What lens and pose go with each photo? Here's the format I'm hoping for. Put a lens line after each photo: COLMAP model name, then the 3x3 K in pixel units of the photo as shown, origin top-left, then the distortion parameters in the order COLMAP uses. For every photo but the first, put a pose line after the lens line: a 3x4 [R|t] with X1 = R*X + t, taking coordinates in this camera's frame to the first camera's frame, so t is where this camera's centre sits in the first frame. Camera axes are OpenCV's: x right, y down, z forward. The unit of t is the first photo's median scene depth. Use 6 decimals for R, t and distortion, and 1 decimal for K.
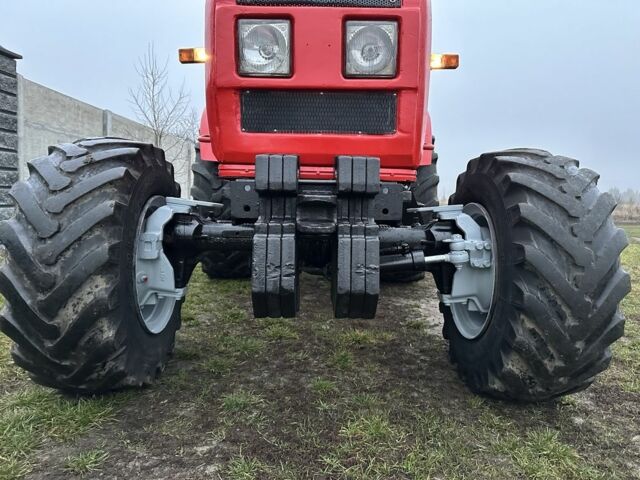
lens RADIAL K [[458.6, 0, 320.0], [0, 458.6, 240.0], [0, 0, 1]] dist [0.062002, -0.082684]
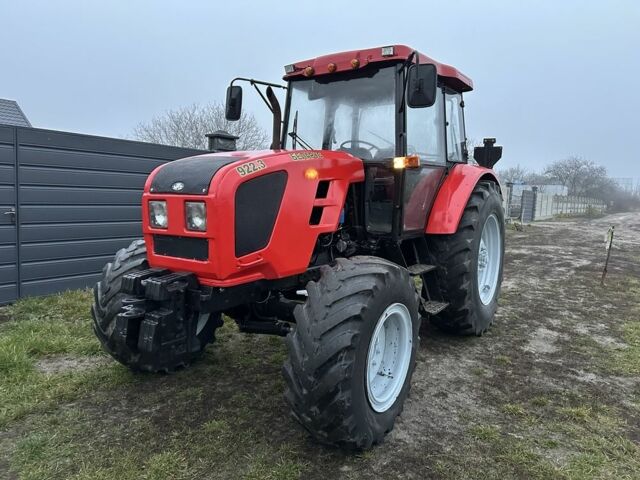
lens RADIAL K [[462.5, 0, 324.5], [0, 462.5, 235.5], [0, 0, 1]] dist [0.052183, -0.074997]
pose [[0.821196, 0.051915, -0.568280, 1.411907], [-0.061212, 0.998121, 0.002727, -0.328626], [0.567354, 0.032546, 0.822830, -0.204277]]
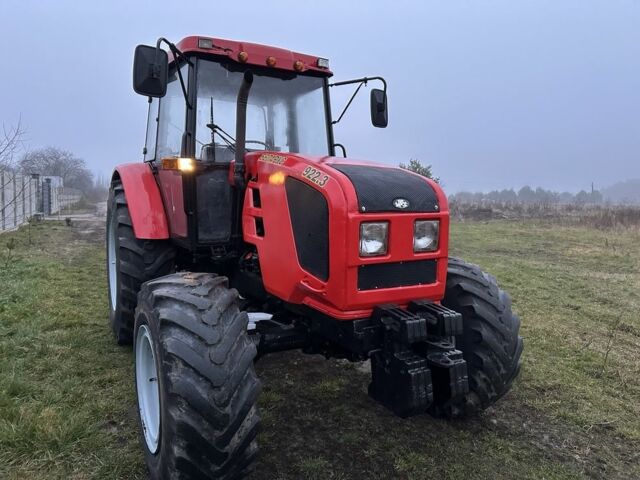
lens RADIAL K [[462.5, 0, 324.5], [0, 462.5, 235.5], [0, 0, 1]] dist [0.052183, -0.074997]
pose [[0.874149, -0.050500, 0.483025, -0.897527], [0.047746, 0.998697, 0.018006, -0.408235], [-0.483305, 0.007322, 0.875421, -0.248942]]
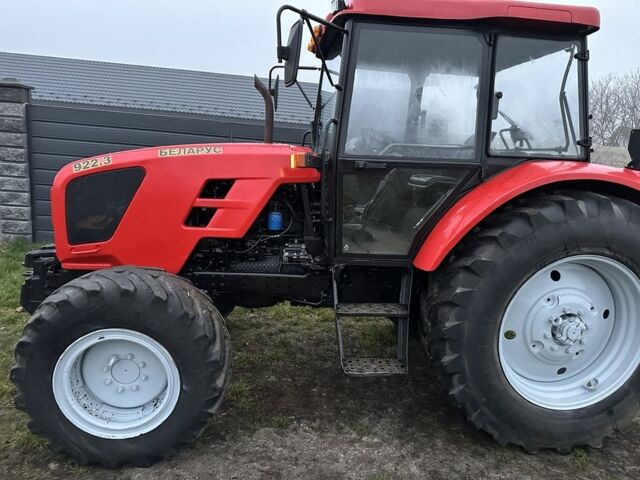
lens RADIAL K [[458.6, 0, 320.0], [0, 458.6, 240.0], [0, 0, 1]] dist [0.062002, -0.082684]
pose [[0.075272, 0.172100, -0.982199, 2.123298], [-0.157848, 0.974631, 0.158677, -0.697292], [0.984590, 0.143094, 0.100528, 1.795145]]
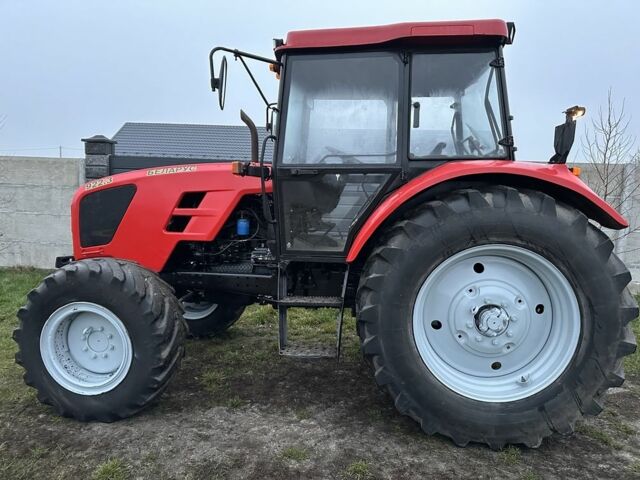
lens RADIAL K [[462.5, 0, 324.5], [0, 462.5, 235.5], [0, 0, 1]] dist [0.052183, -0.074997]
pose [[-0.149249, 0.053071, -0.987374, 2.384487], [-0.123741, 0.989706, 0.071901, -0.607628], [0.981026, 0.132910, -0.141146, 2.538171]]
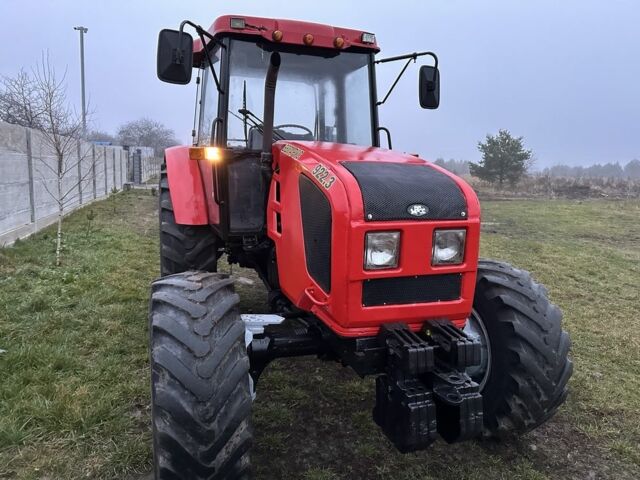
lens RADIAL K [[458.6, 0, 320.0], [0, 458.6, 240.0], [0, 0, 1]] dist [0.062002, -0.082684]
pose [[0.947928, -0.047381, 0.314941, -0.640270], [0.021057, 0.996032, 0.086468, -0.502547], [-0.317788, -0.075334, 0.945164, -0.204699]]
